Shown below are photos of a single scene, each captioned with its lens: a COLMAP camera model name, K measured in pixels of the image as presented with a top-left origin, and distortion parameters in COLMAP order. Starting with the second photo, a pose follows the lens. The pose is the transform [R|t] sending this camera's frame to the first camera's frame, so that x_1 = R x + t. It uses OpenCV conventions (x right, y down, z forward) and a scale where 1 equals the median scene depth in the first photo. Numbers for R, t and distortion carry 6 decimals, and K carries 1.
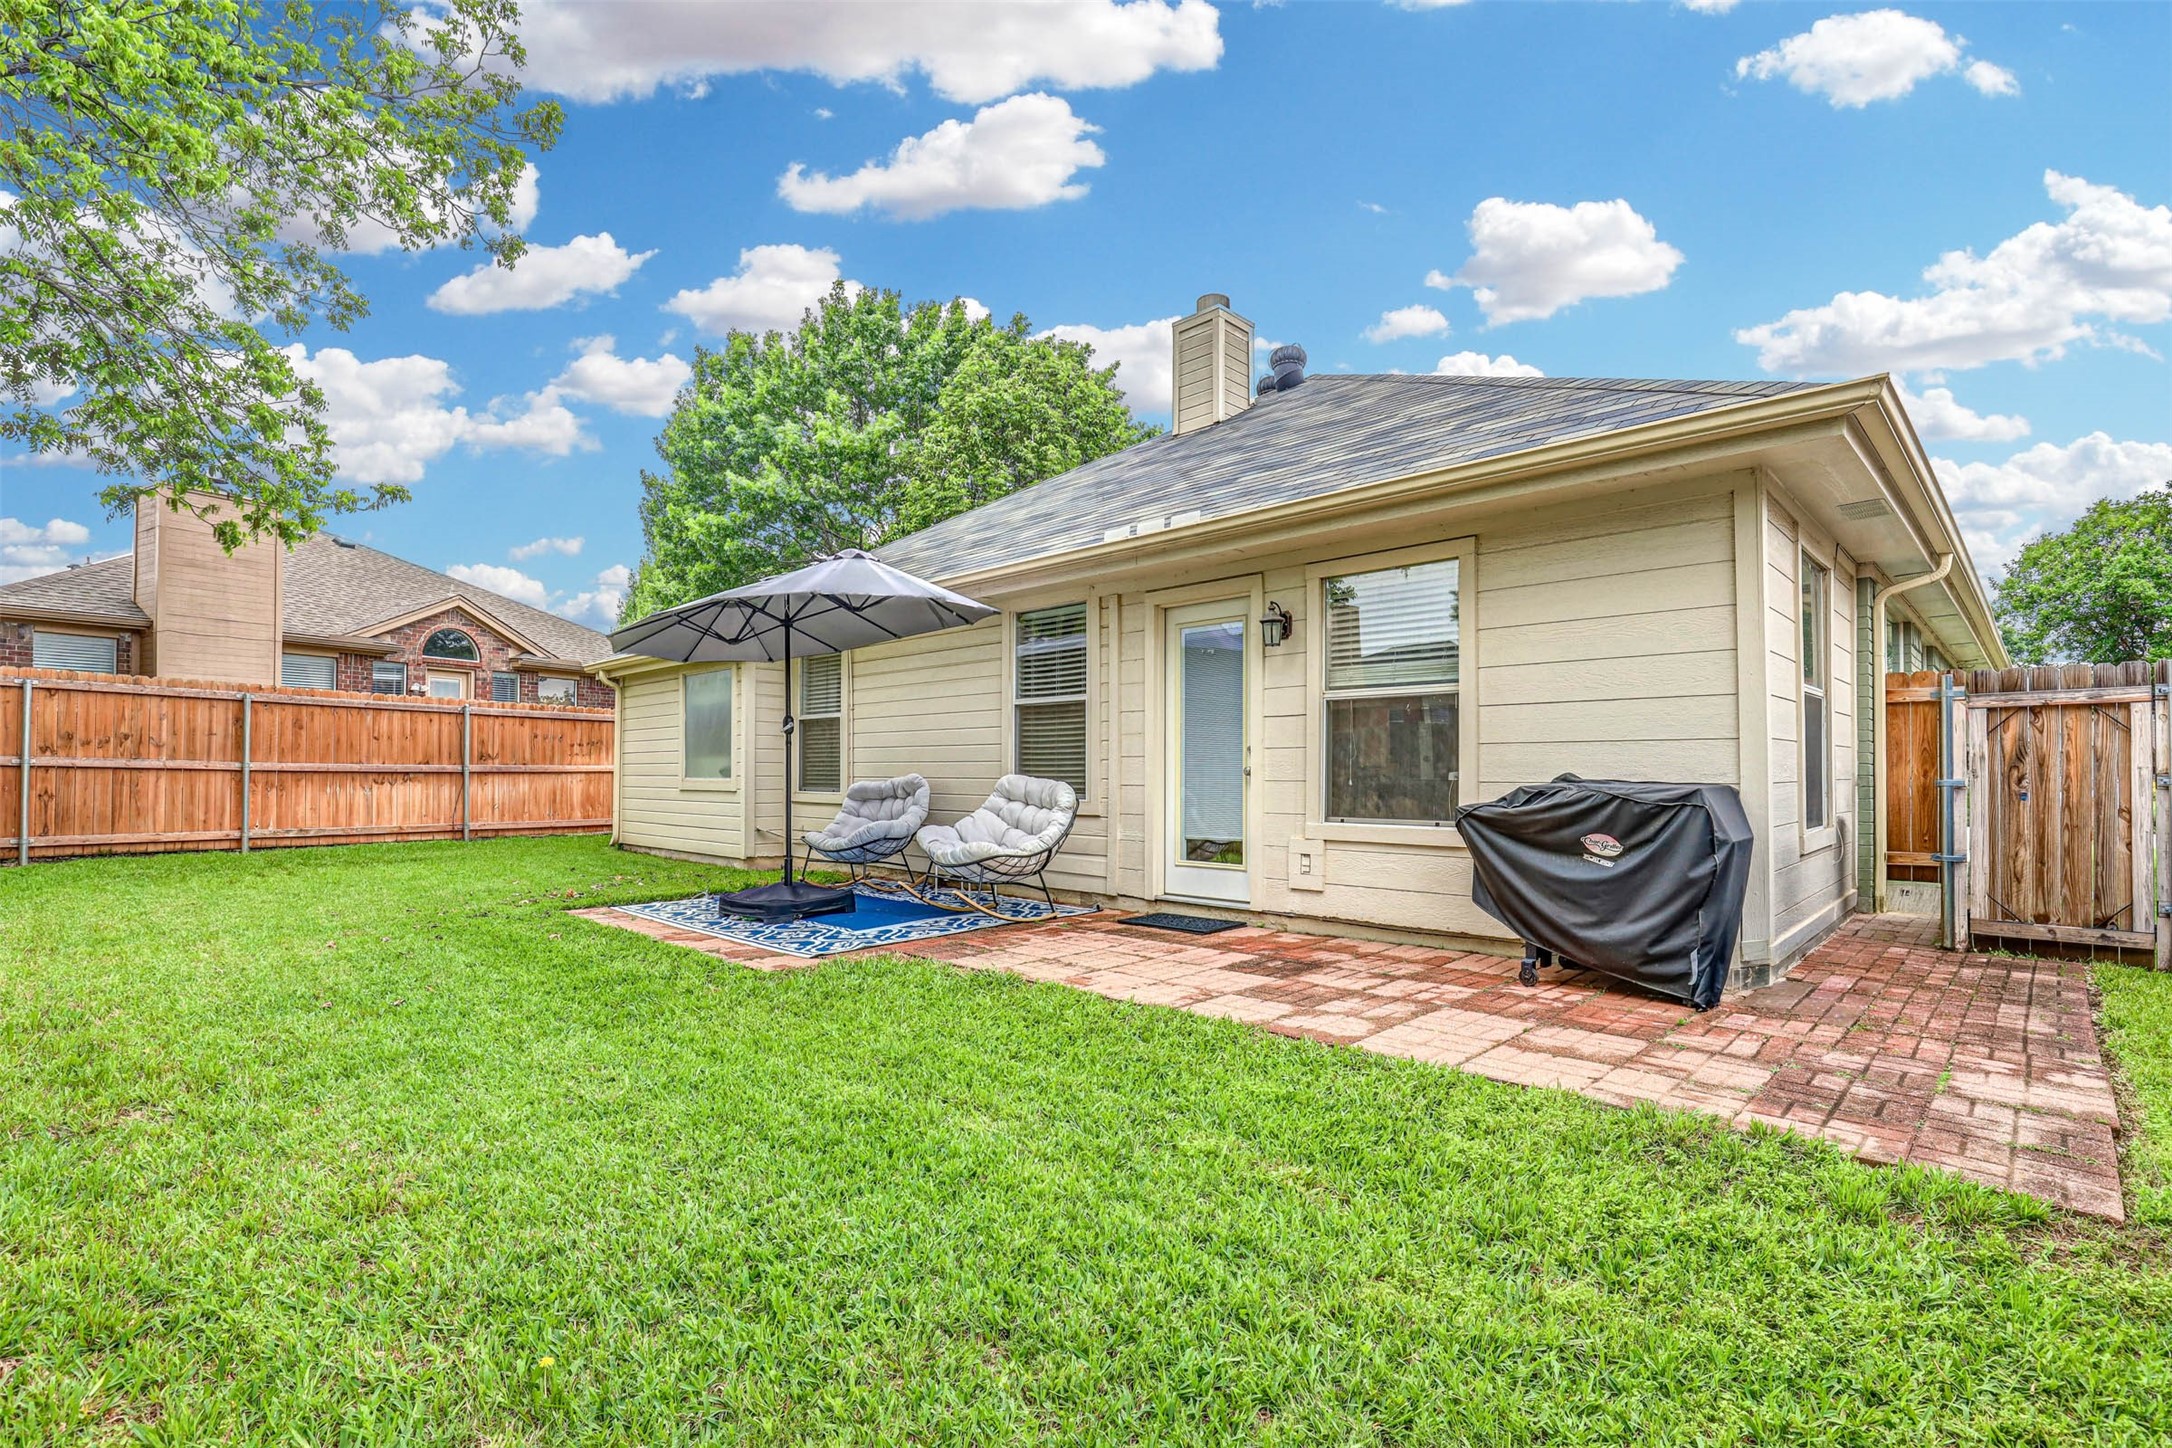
lens RADIAL K [[1006.9, 0, 1079.9], [0, 1006.9, 738.0], [0, 0, 1]] dist [-0.039511, 0.007361]
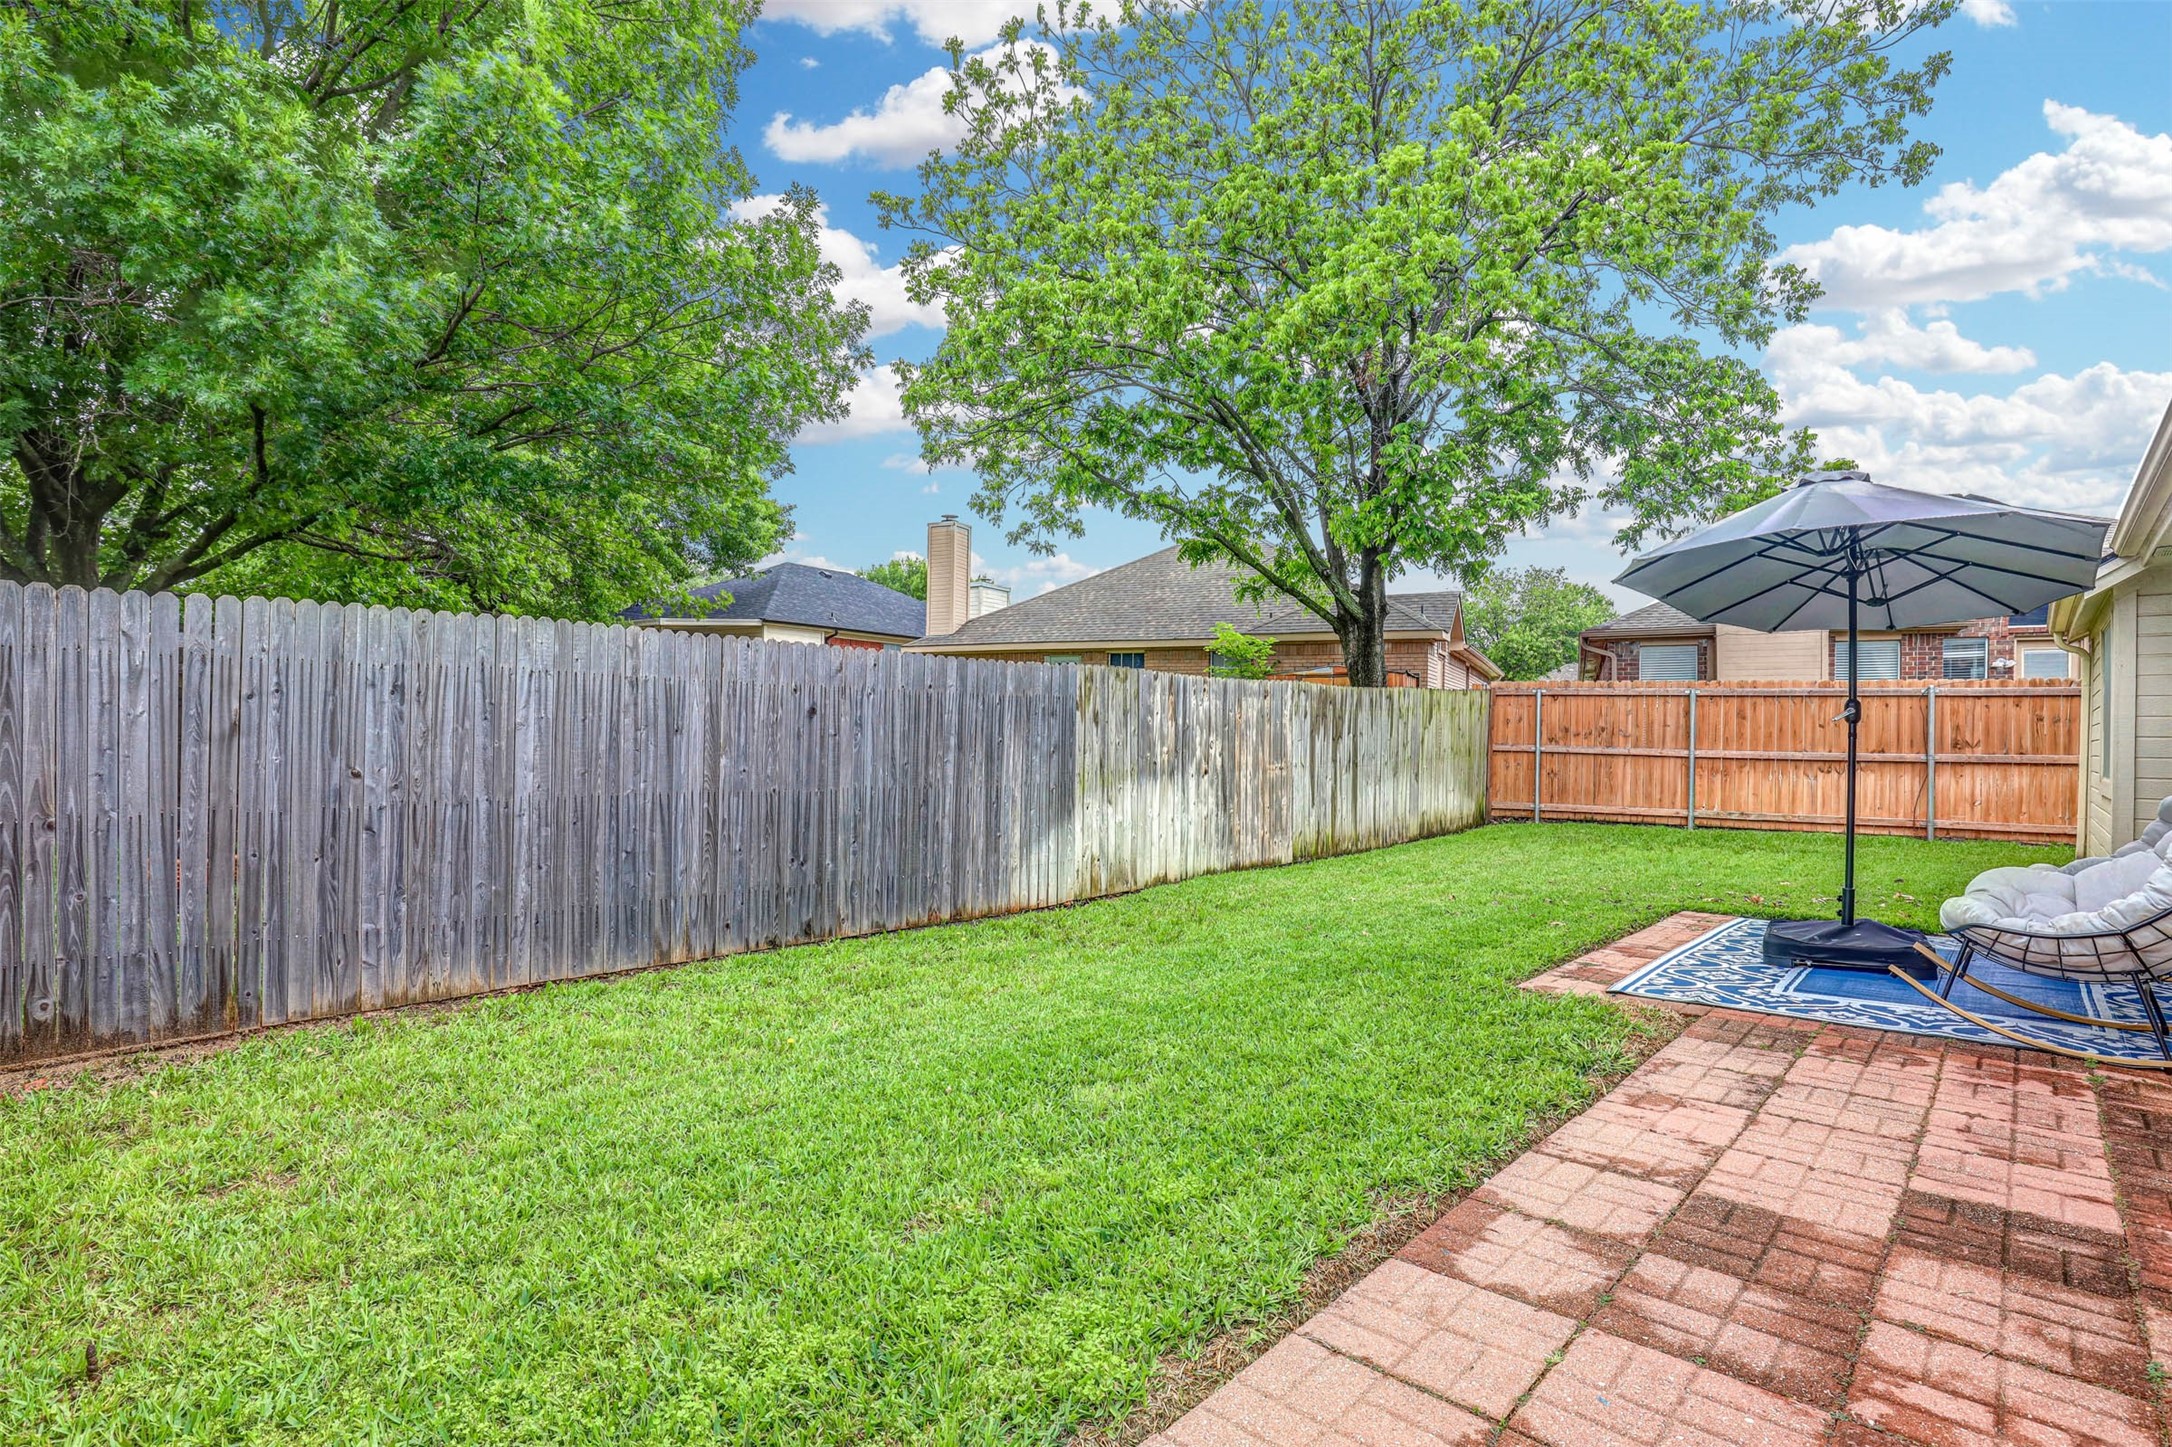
lens RADIAL K [[1006.9, 0, 1082.1], [0, 1006.9, 734.2], [0, 0, 1]] dist [-0.039511, 0.007361]
pose [[0.037635, -0.006215, -0.999272, 0.275670], [0.022679, 0.999728, -0.005364, -0.003605], [0.999034, -0.022461, 0.037766, 0.253630]]
